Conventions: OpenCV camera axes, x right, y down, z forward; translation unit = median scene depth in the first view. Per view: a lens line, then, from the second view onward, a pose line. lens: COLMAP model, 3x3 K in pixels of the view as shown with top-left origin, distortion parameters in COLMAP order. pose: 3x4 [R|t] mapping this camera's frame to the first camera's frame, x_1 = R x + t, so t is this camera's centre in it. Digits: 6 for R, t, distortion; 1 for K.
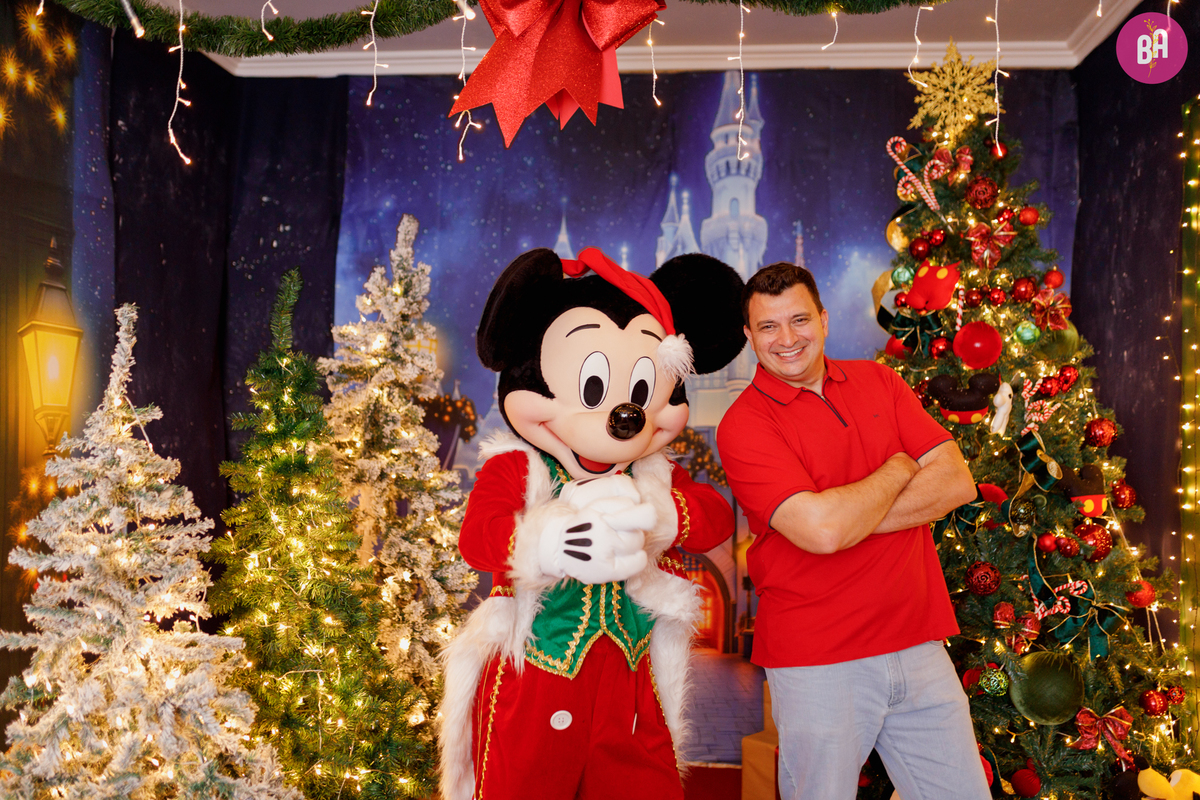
lens RADIAL K [[1142.9, 0, 602.5], [0, 1142.9, 402.1], [0, 0, 1]] dist [-0.003139, 0.000000]
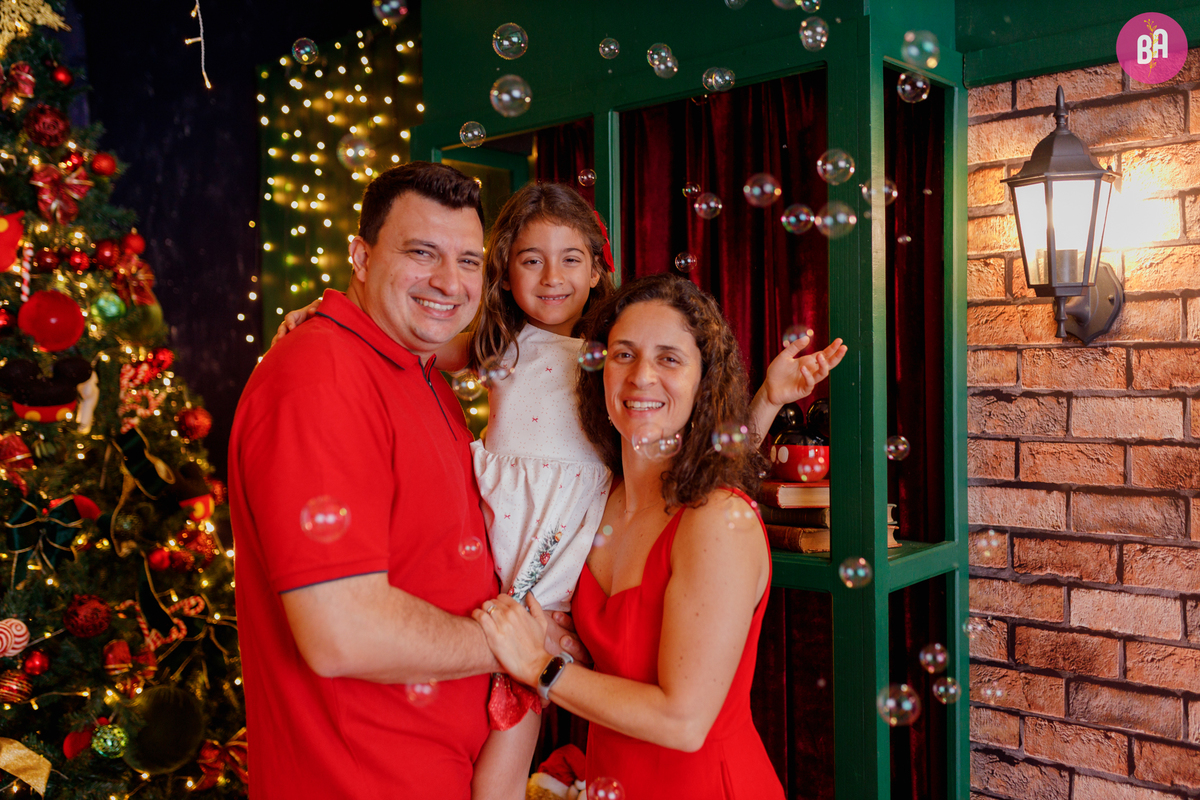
lens RADIAL K [[1142.9, 0, 626.5], [0, 1142.9, 405.8], [0, 0, 1]] dist [-0.003139, 0.000000]
pose [[0.578419, -0.039238, 0.814795, -0.085358], [0.008825, 0.999085, 0.041849, -0.020374], [-0.815692, -0.017016, 0.578236, 0.215281]]
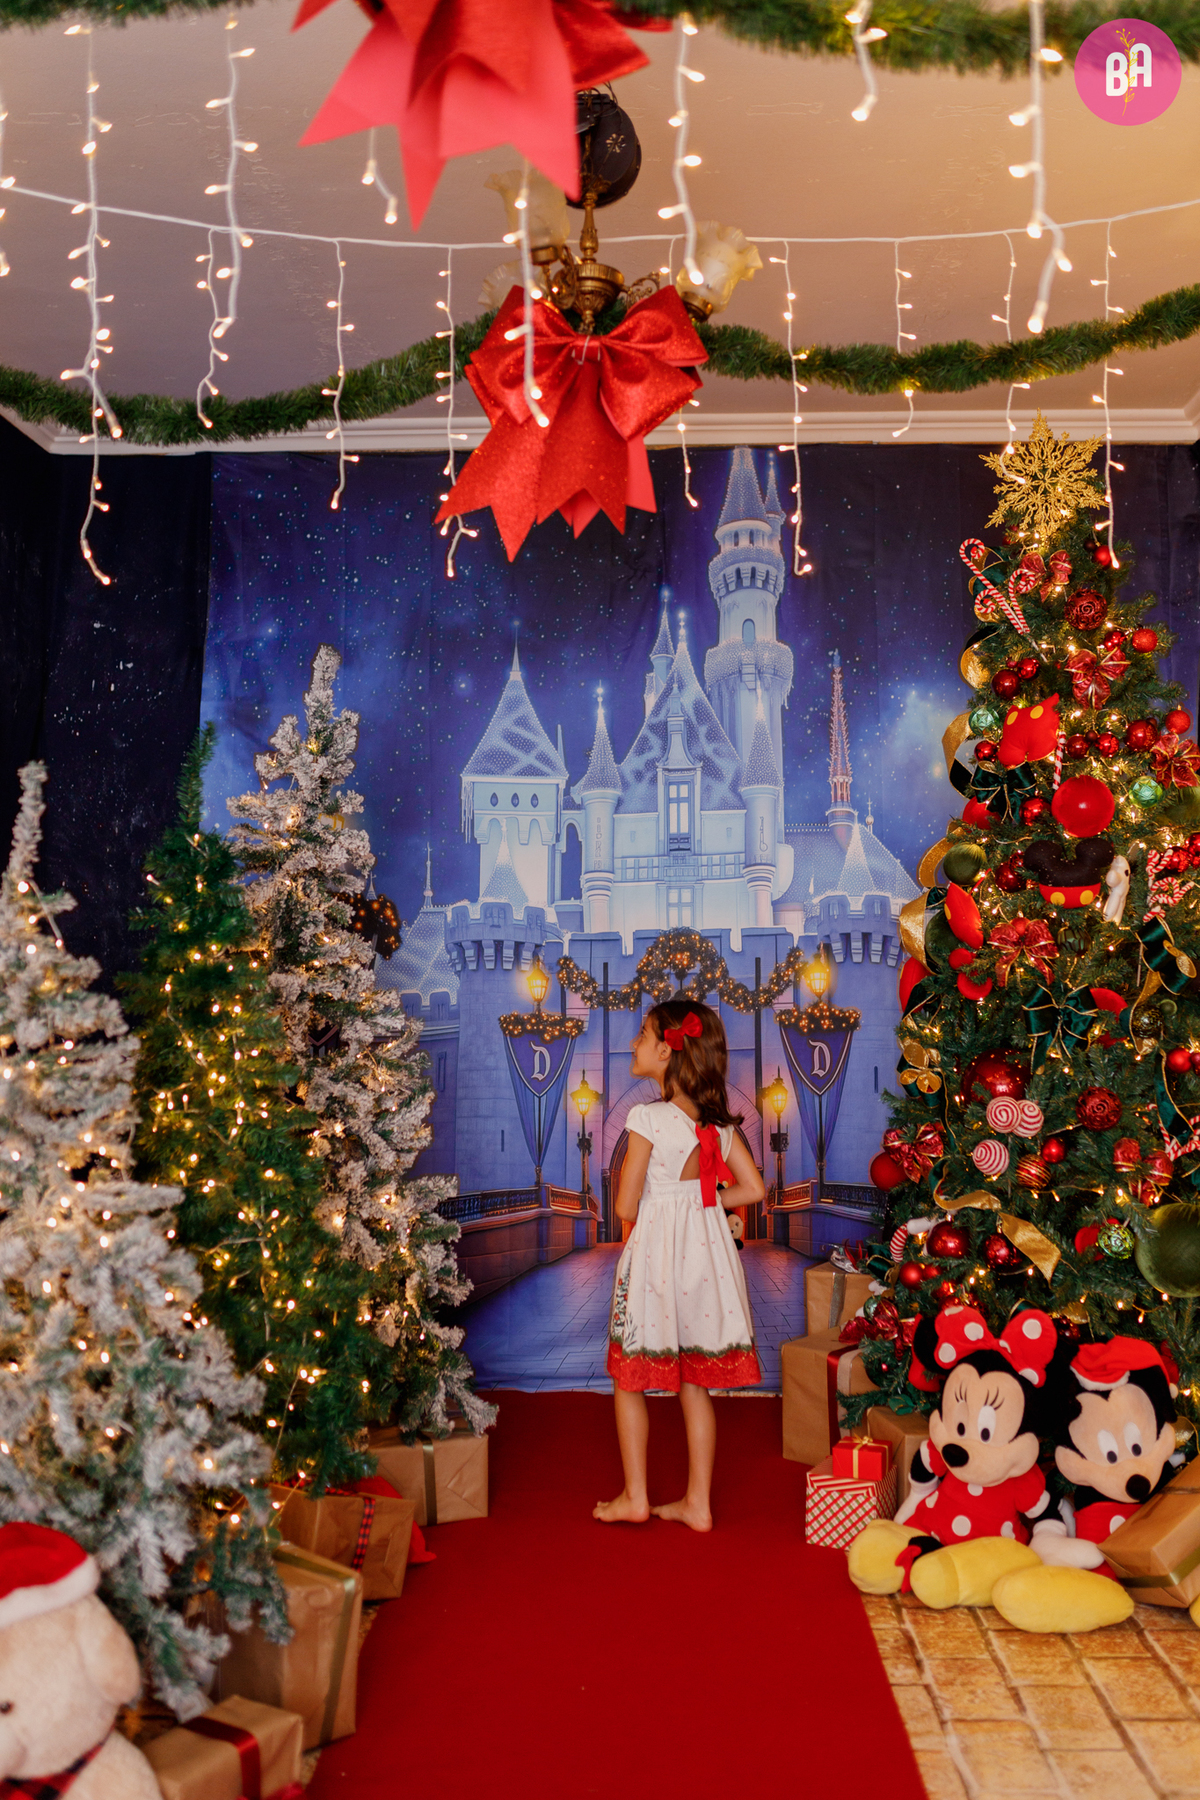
lens RADIAL K [[1714.3, 0, 618.6], [0, 1714.3, 889.6], [0, 0, 1]] dist [-0.003139, 0.000000]
pose [[0.997735, -0.017454, 0.064967, -0.058689], [0.018662, 0.999663, -0.018033, 0.019375], [-0.064630, 0.019205, 0.997724, -0.126948]]
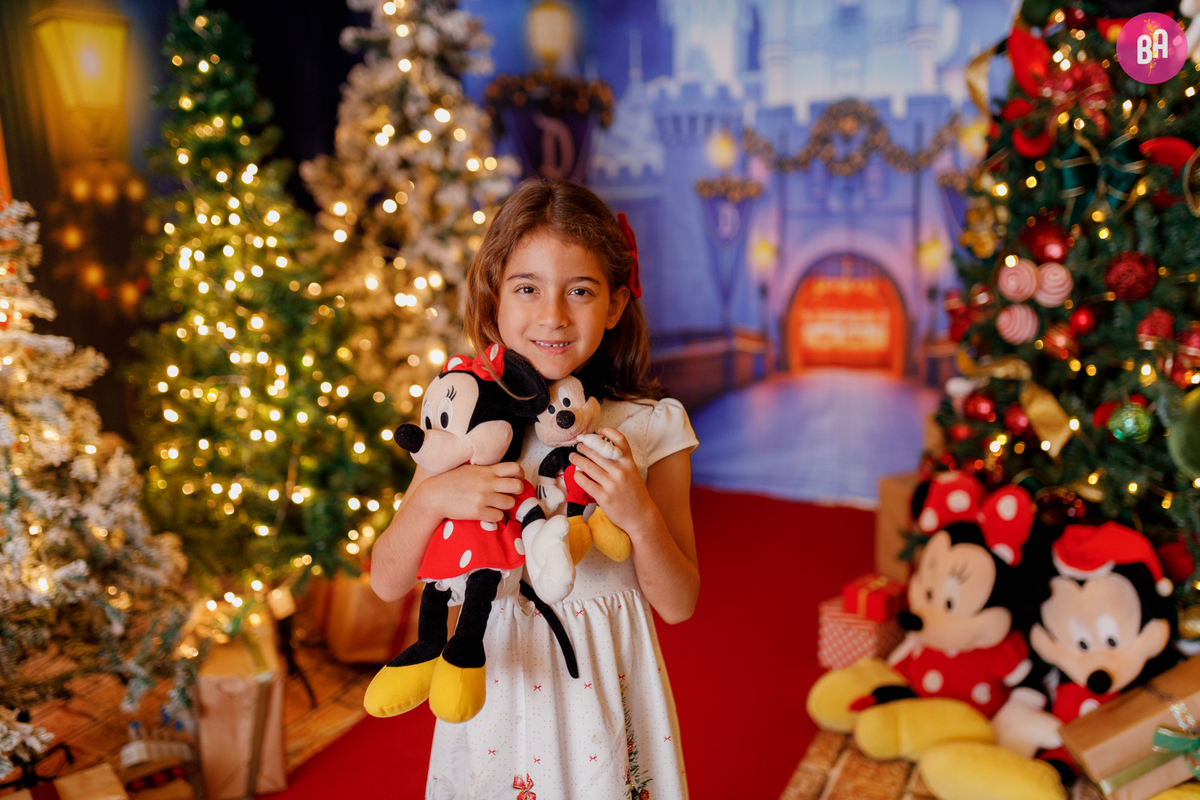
lens RADIAL K [[1142.9, 0, 589.0], [0, 1142.9, 408.4], [0, 0, 1]] dist [-0.003139, 0.000000]
pose [[0.938718, 0.032711, -0.343130, 0.241842], [0.051593, 0.970937, 0.233706, 0.048641], [0.340802, -0.237087, 0.909749, 0.219268]]
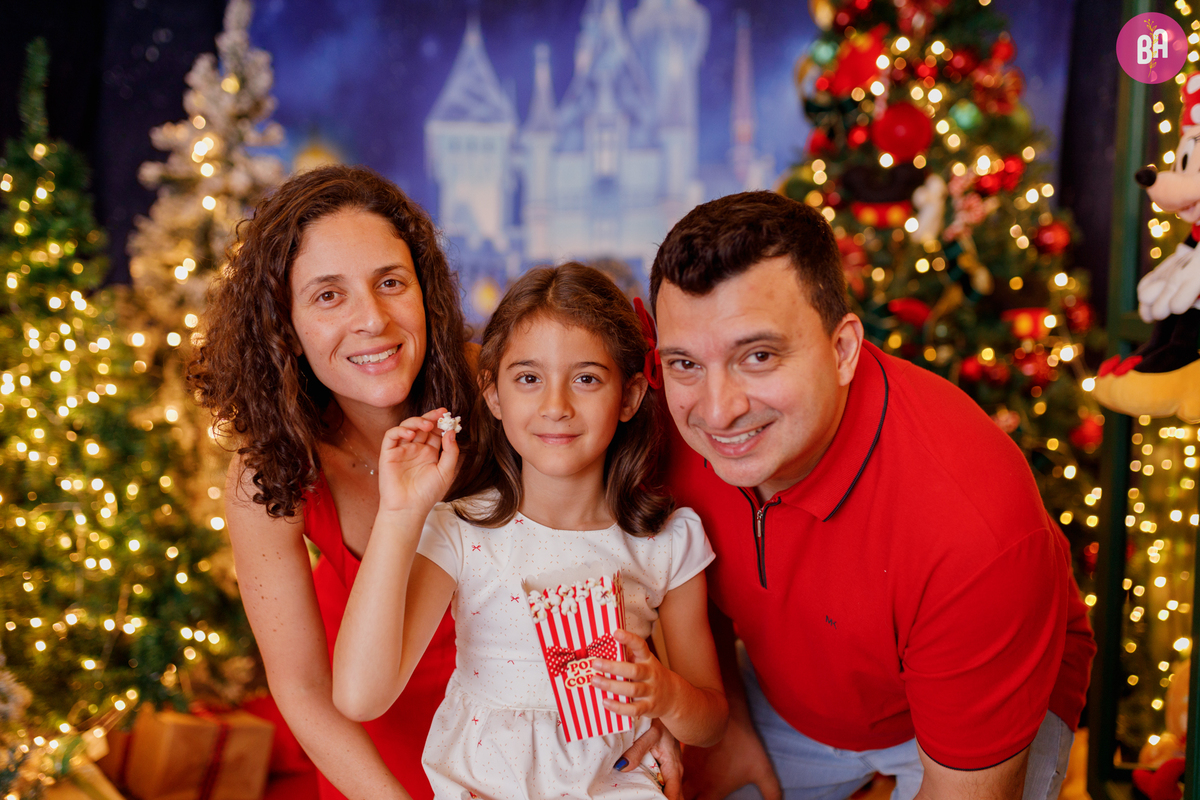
lens RADIAL K [[1186.3, 0, 584.6], [0, 1186.3, 401.6], [0, 0, 1]] dist [-0.002623, 0.000000]
pose [[0.997702, -0.000707, -0.067745, 0.154207], [0.007930, 0.994290, 0.106420, 0.048607], [0.067283, -0.106713, 0.992011, 0.112649]]
